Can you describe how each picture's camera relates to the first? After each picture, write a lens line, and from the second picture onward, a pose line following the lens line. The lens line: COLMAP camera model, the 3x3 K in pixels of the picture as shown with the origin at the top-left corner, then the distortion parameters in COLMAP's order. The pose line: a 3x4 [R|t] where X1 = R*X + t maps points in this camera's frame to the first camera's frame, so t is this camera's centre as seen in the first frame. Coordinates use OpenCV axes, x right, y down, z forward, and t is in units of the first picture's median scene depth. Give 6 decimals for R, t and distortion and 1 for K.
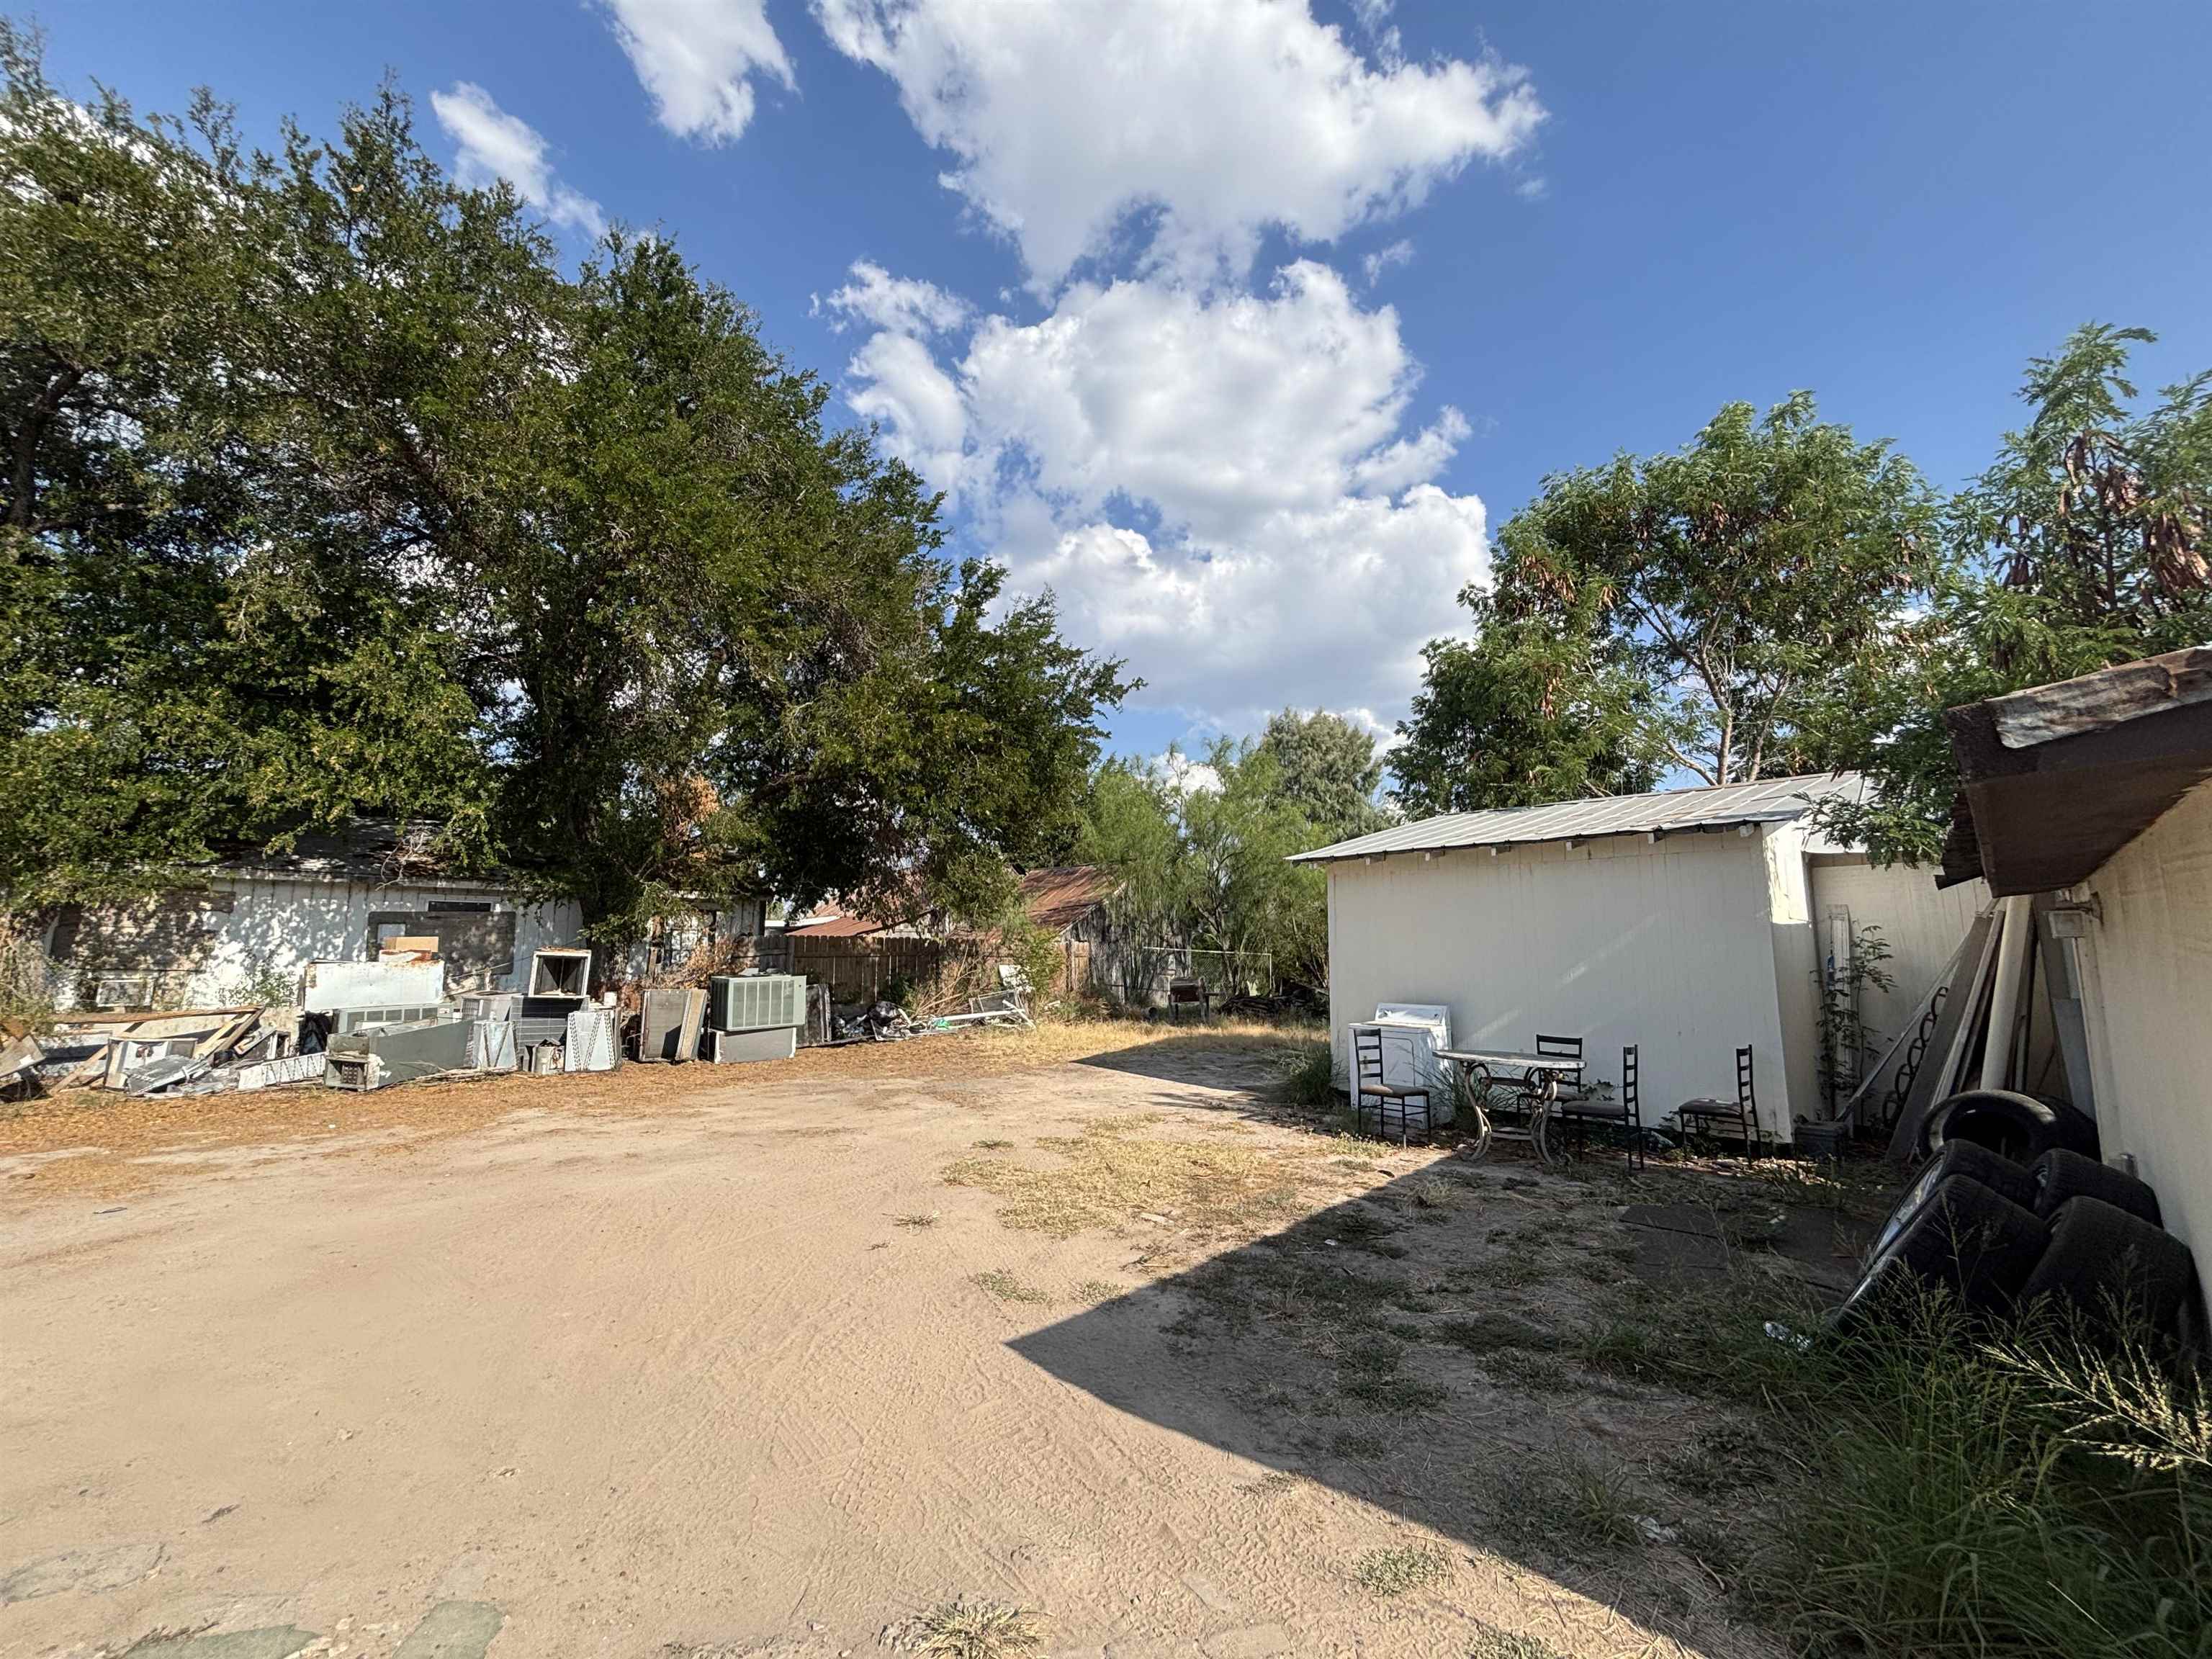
lens RADIAL K [[888.2, 0, 1106.0], [0, 888.2, 829.5], [0, 0, 1]] dist [-0.006578, -0.000076]
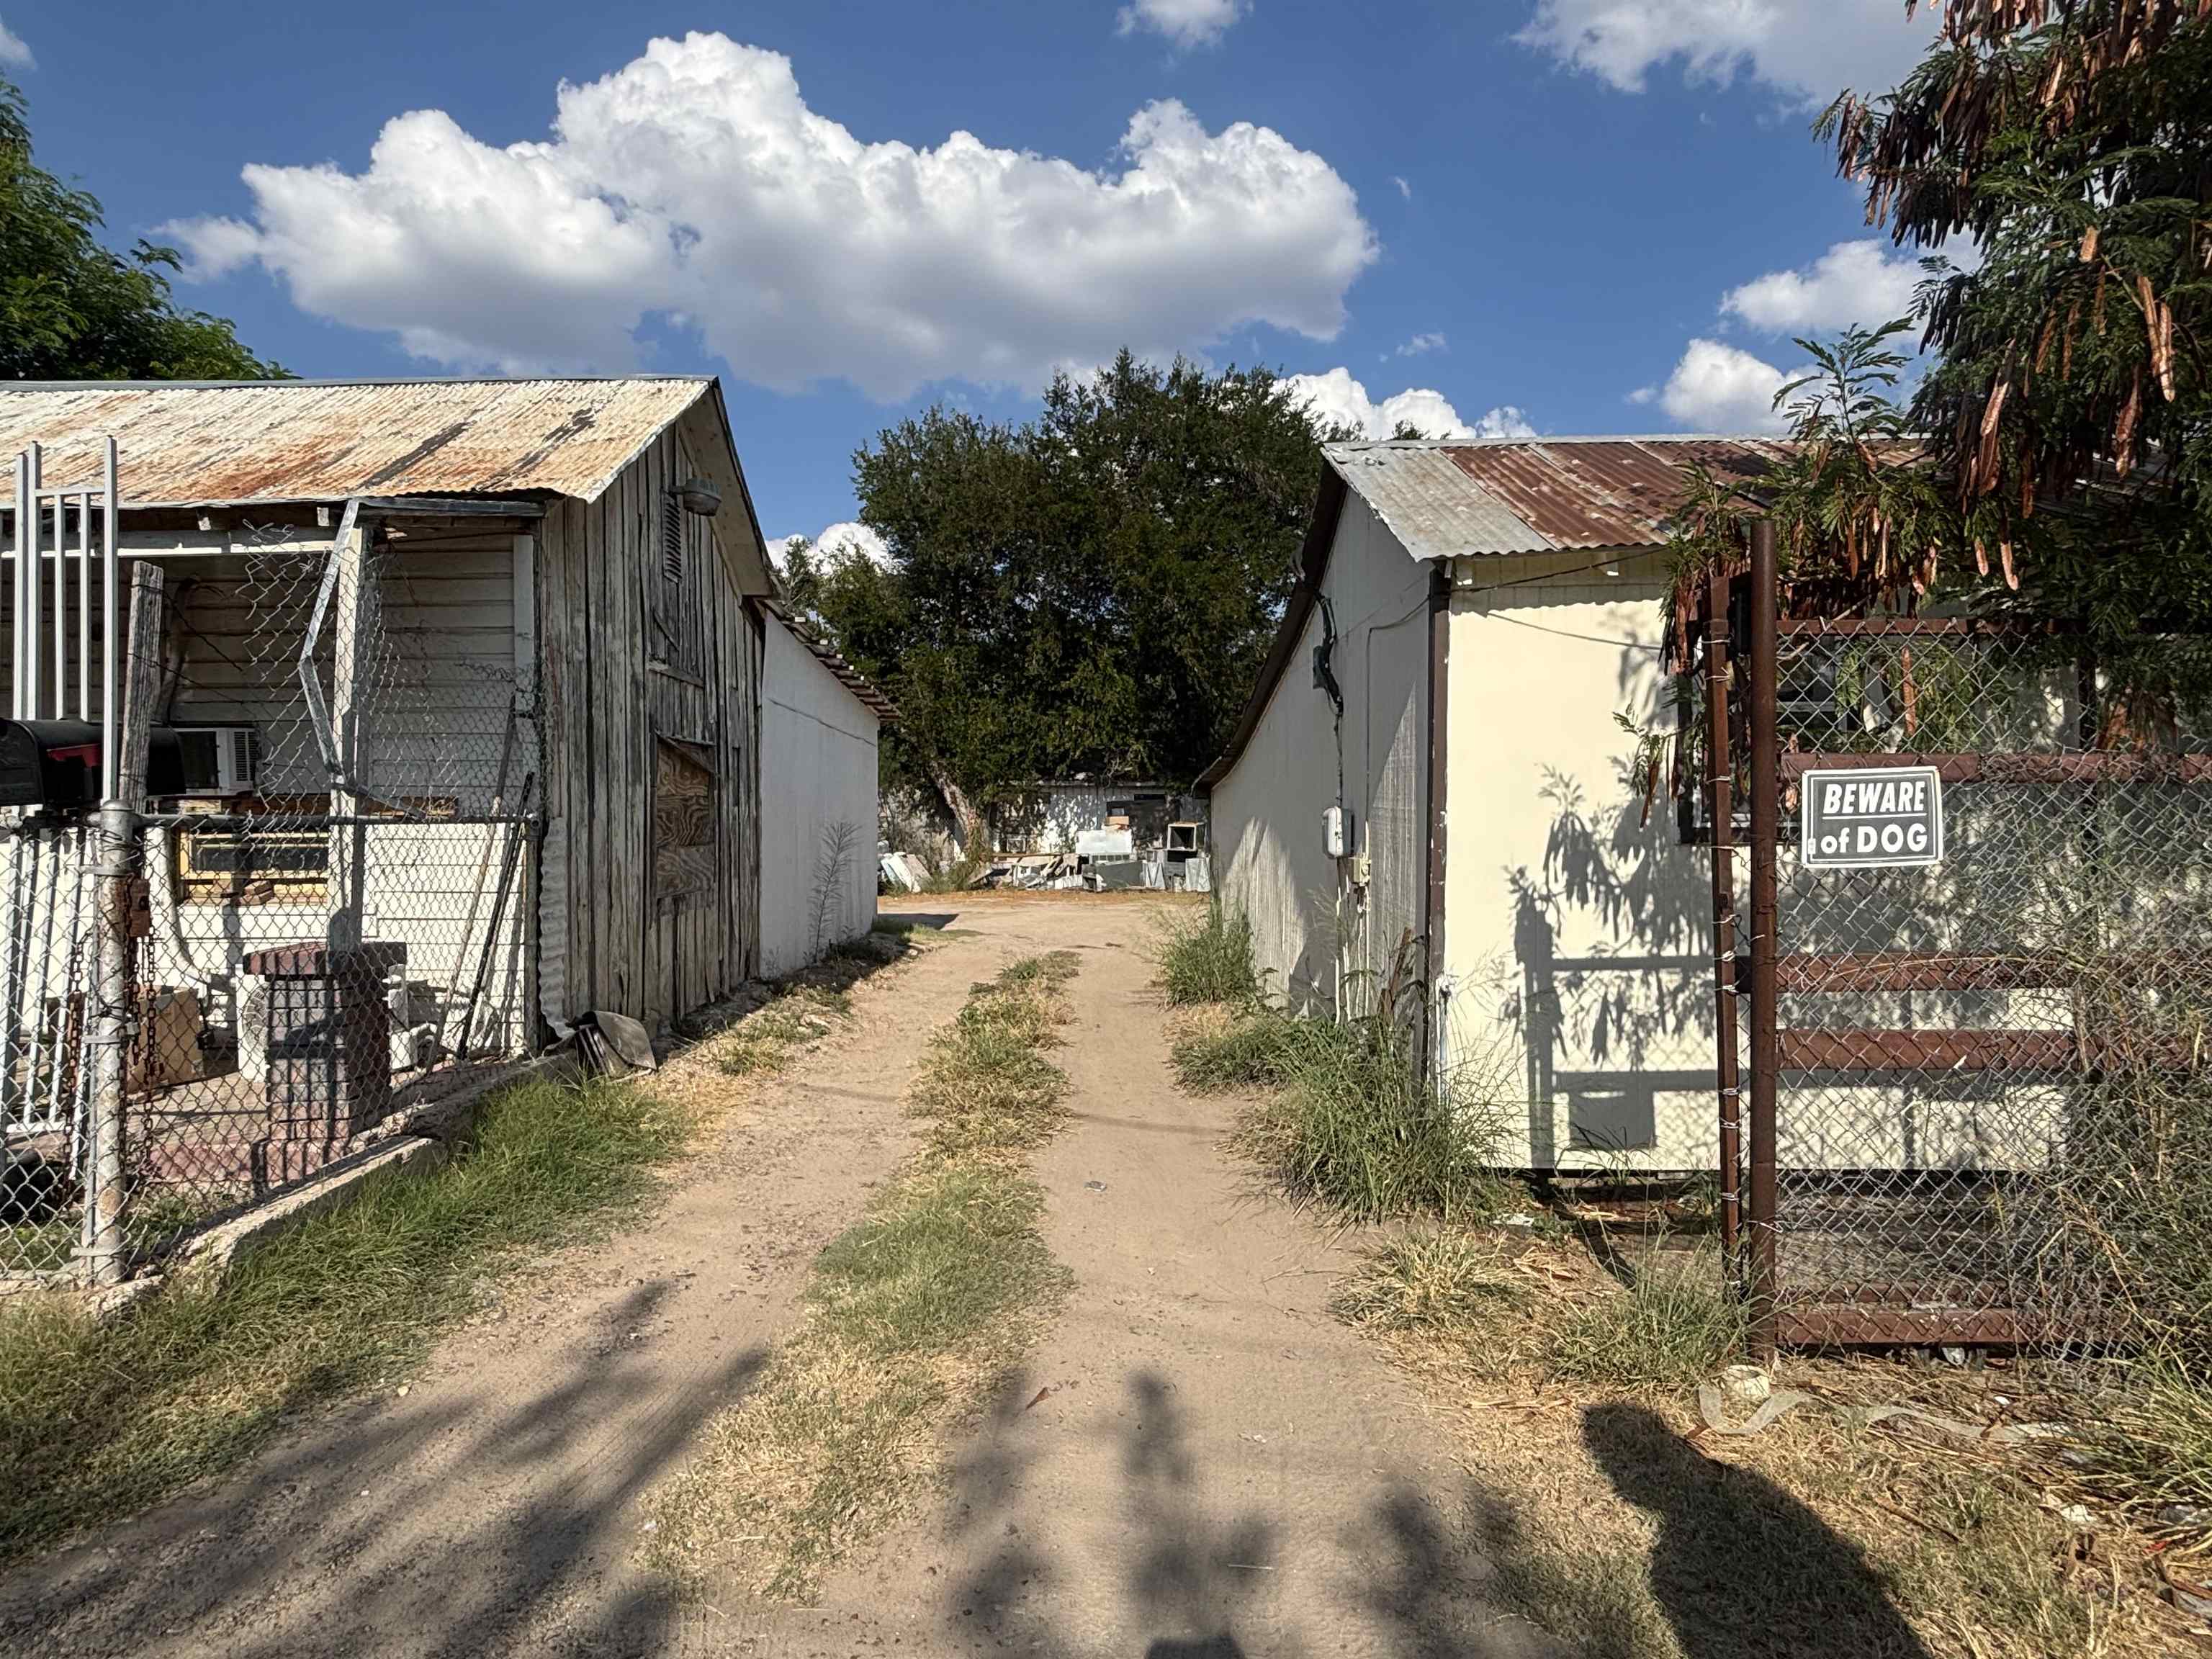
lens RADIAL K [[1231.7, 0, 1106.0], [0, 1231.7, 829.5], [0, 0, 1]] dist [0.001281, 0.000369]
pose [[0.714307, 0.001808, -0.699830, 1.037196], [0.101353, 0.989187, 0.106005, -0.132376], [0.692454, -0.146650, 0.706400, -0.869368]]
